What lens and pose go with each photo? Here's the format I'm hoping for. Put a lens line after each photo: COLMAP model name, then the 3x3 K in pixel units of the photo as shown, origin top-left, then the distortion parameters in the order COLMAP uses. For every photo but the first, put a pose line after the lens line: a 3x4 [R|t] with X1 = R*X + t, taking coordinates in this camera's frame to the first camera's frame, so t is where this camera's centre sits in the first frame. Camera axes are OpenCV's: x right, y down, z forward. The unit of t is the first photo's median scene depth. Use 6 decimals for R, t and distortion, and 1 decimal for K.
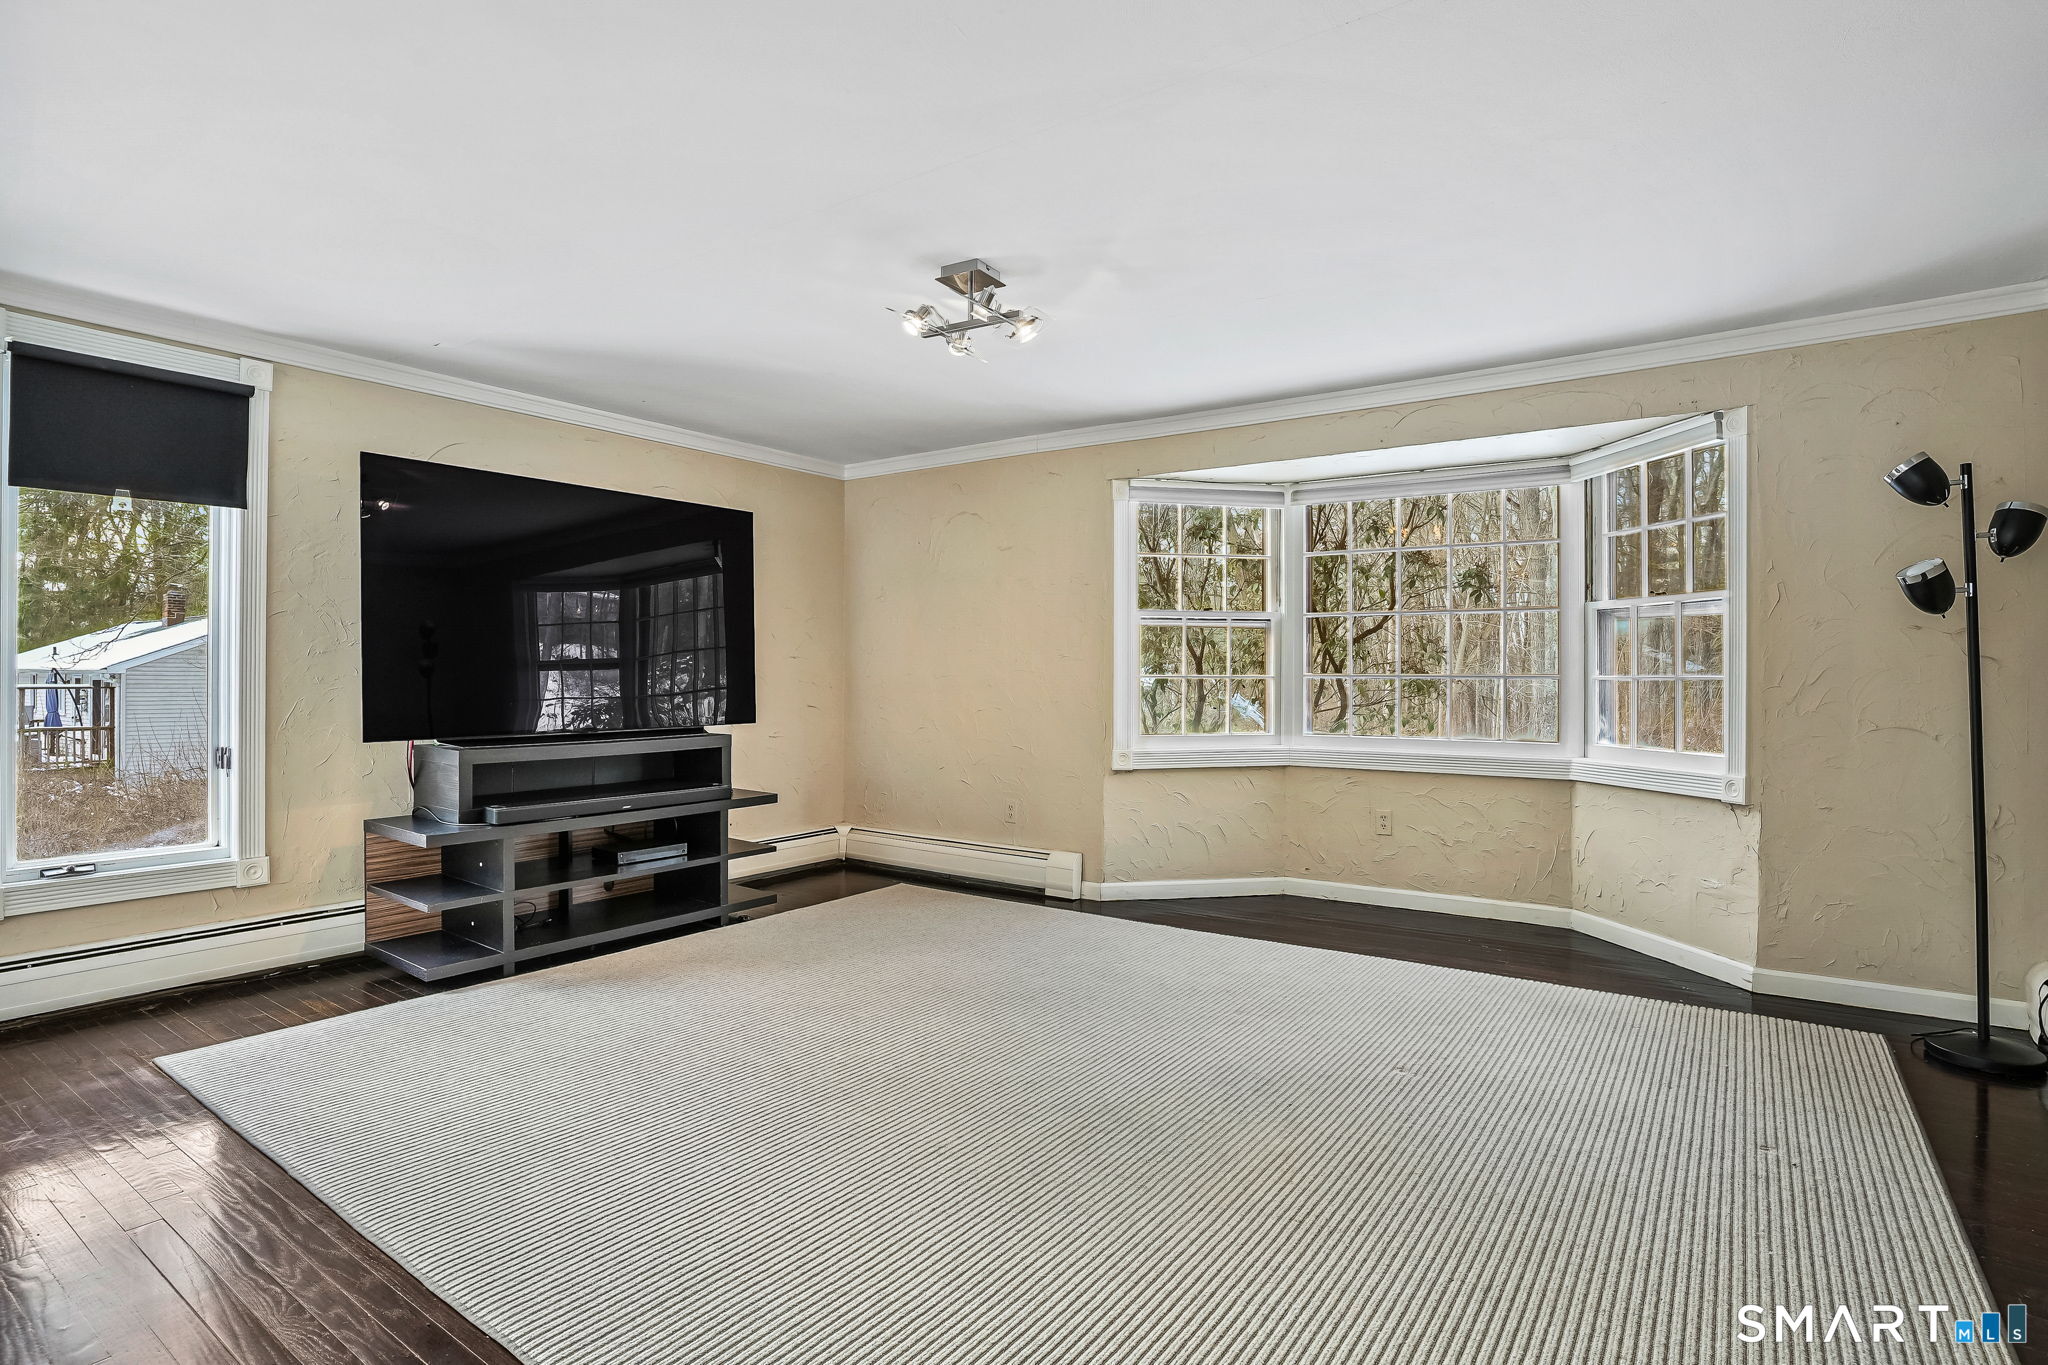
lens RADIAL K [[1027.5, 0, 1031.6], [0, 1027.5, 668.6], [0, 0, 1]] dist [-0.074398, 0.037240]
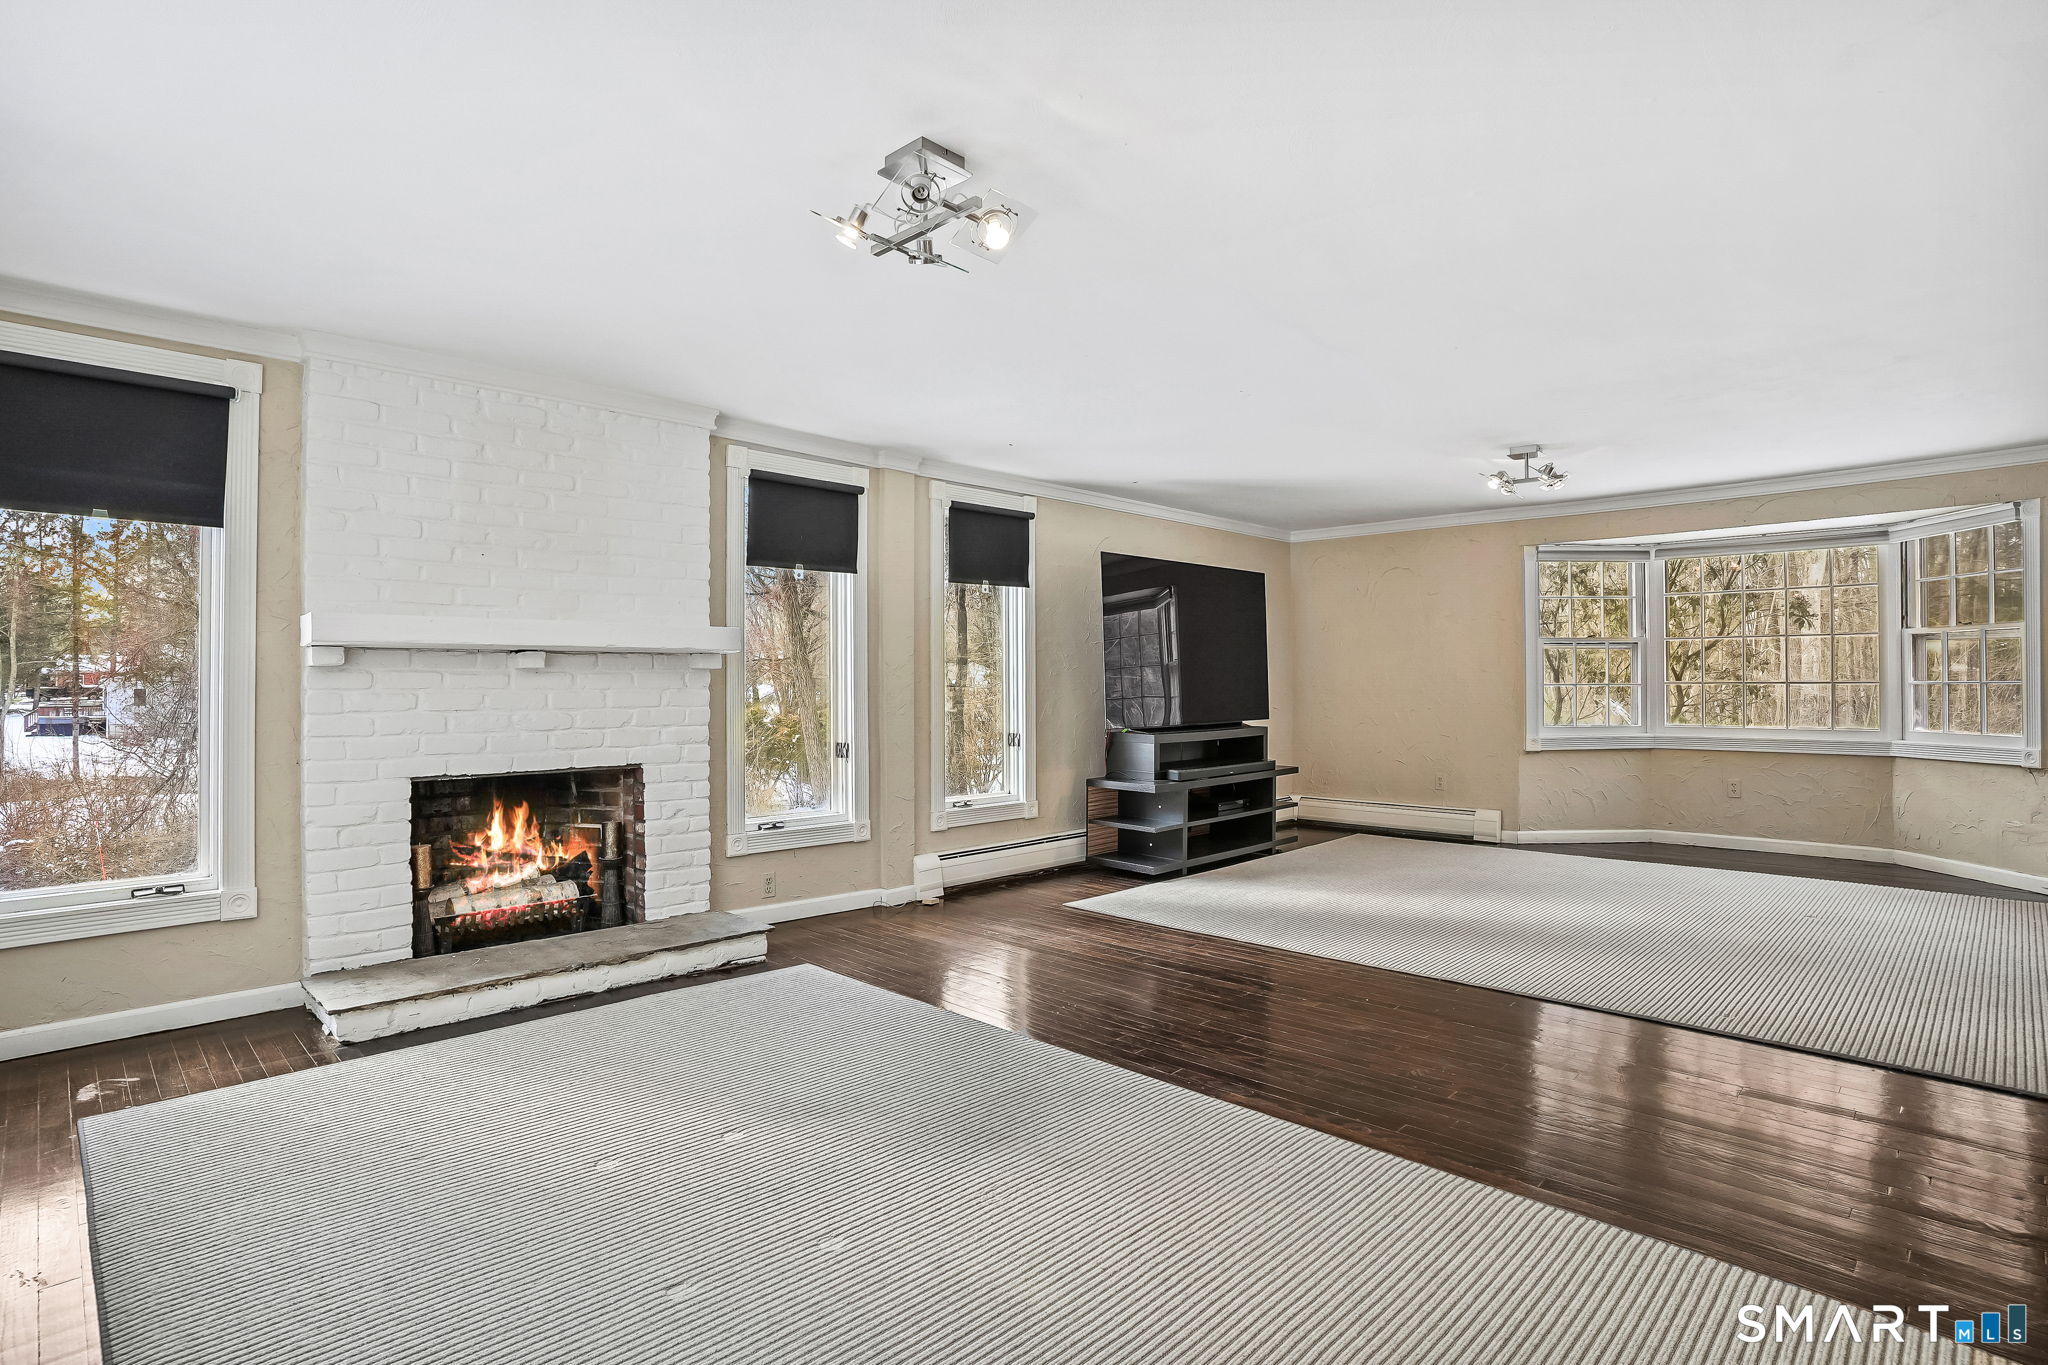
lens RADIAL K [[1027.5, 0, 1031.6], [0, 1027.5, 668.6], [0, 0, 1]] dist [-0.074398, 0.037240]
pose [[0.986681, -0.011008, -0.162293, -0.406847], [0.009640, 0.999911, -0.009212, -0.009279], [0.162380, 0.007525, 0.986700, -0.538280]]
